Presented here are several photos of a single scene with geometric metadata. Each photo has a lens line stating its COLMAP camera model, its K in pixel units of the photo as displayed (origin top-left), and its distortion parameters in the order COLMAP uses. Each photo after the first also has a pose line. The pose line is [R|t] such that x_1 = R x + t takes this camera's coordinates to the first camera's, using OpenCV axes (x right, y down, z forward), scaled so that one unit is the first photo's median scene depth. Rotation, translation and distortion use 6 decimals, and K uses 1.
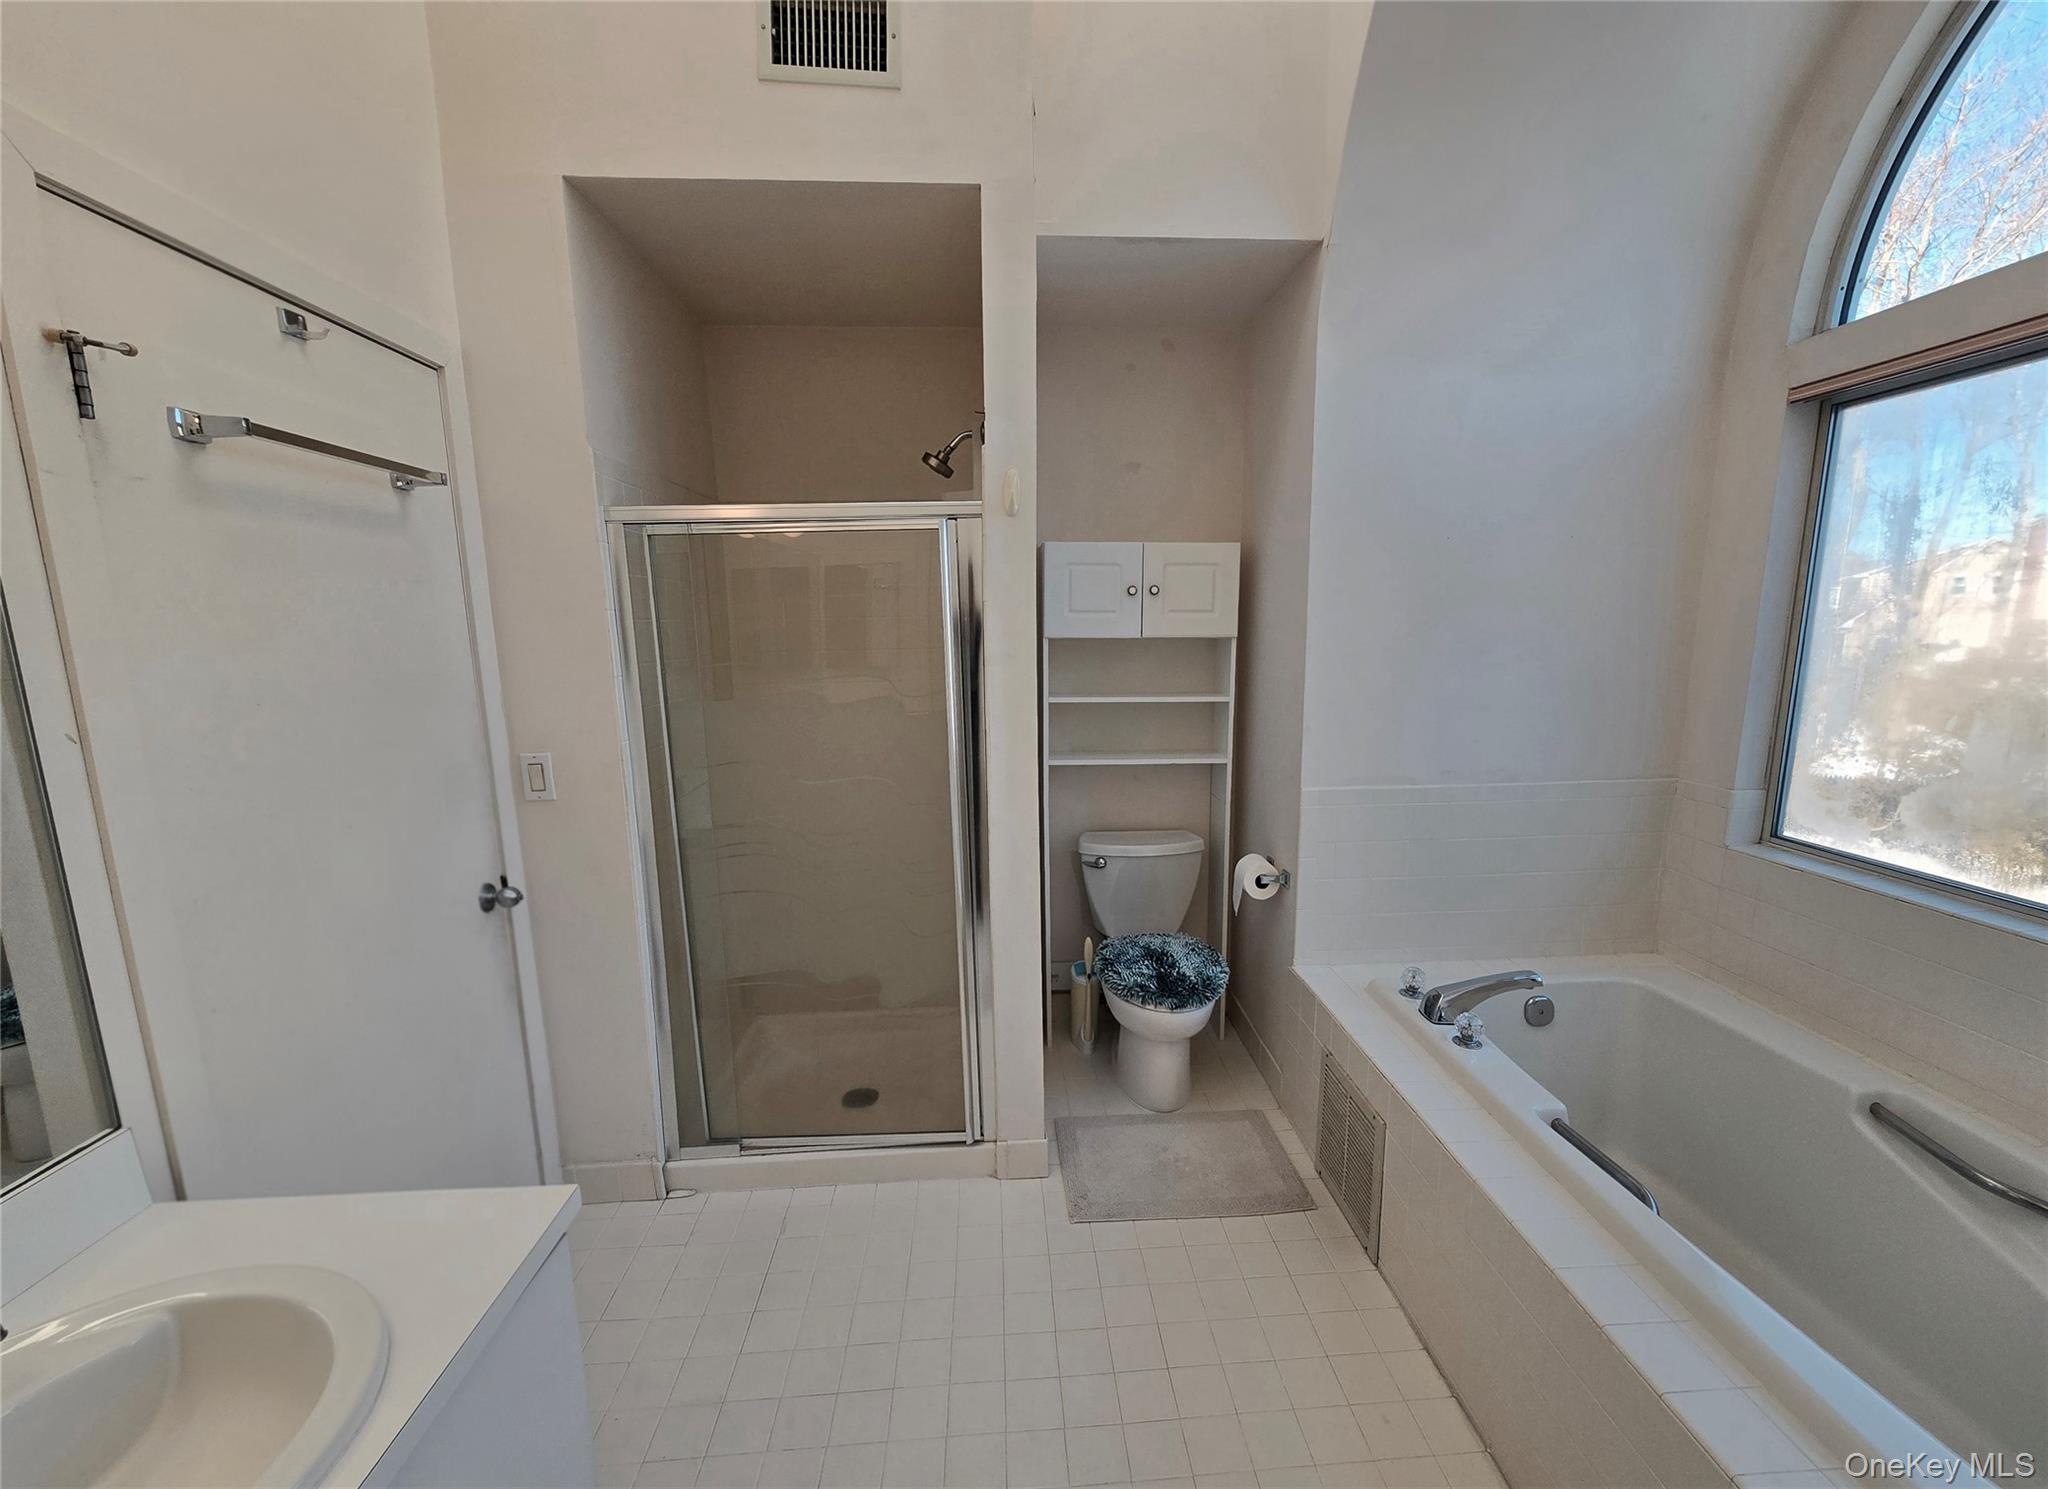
lens RADIAL K [[829.5, 0, 1029.7], [0, 829.5, 757.3], [0, 0, 1]] dist [0.003281, -0.000873]
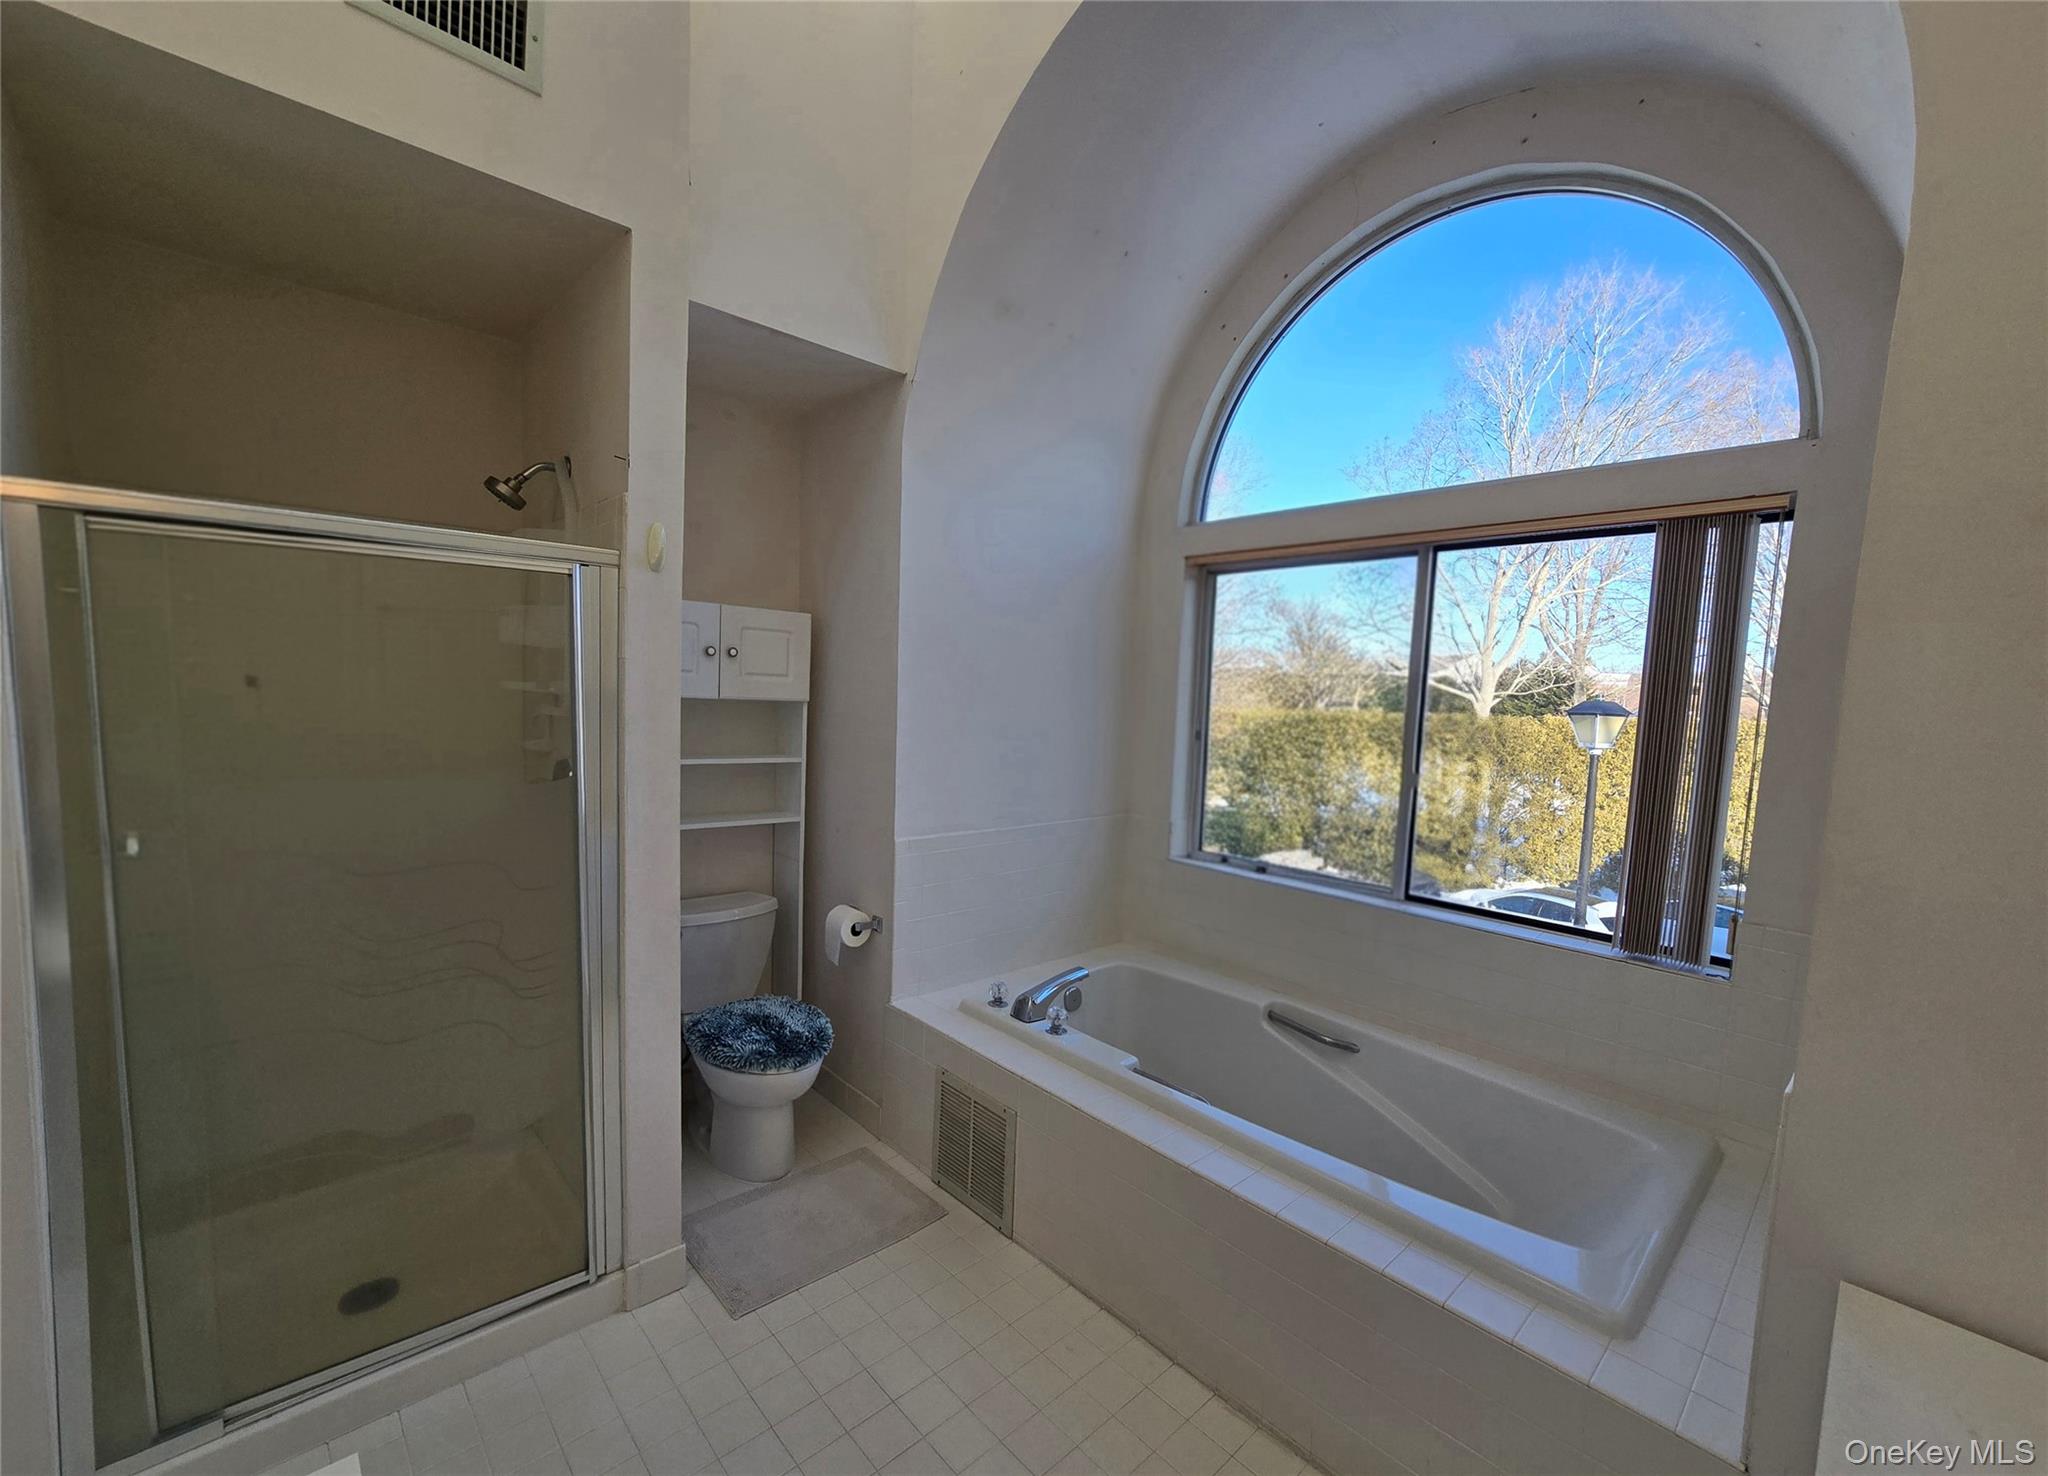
lens RADIAL K [[829.5, 0, 1016.7], [0, 829.5, 750.4], [0, 0, 1]] dist [0.003281, -0.000873]
pose [[0.780881, -0.001213, 0.624678, -0.260975], [0.049340, 0.996994, -0.059742, -0.007892], [-0.622728, 0.077473, 0.778594, 0.018190]]
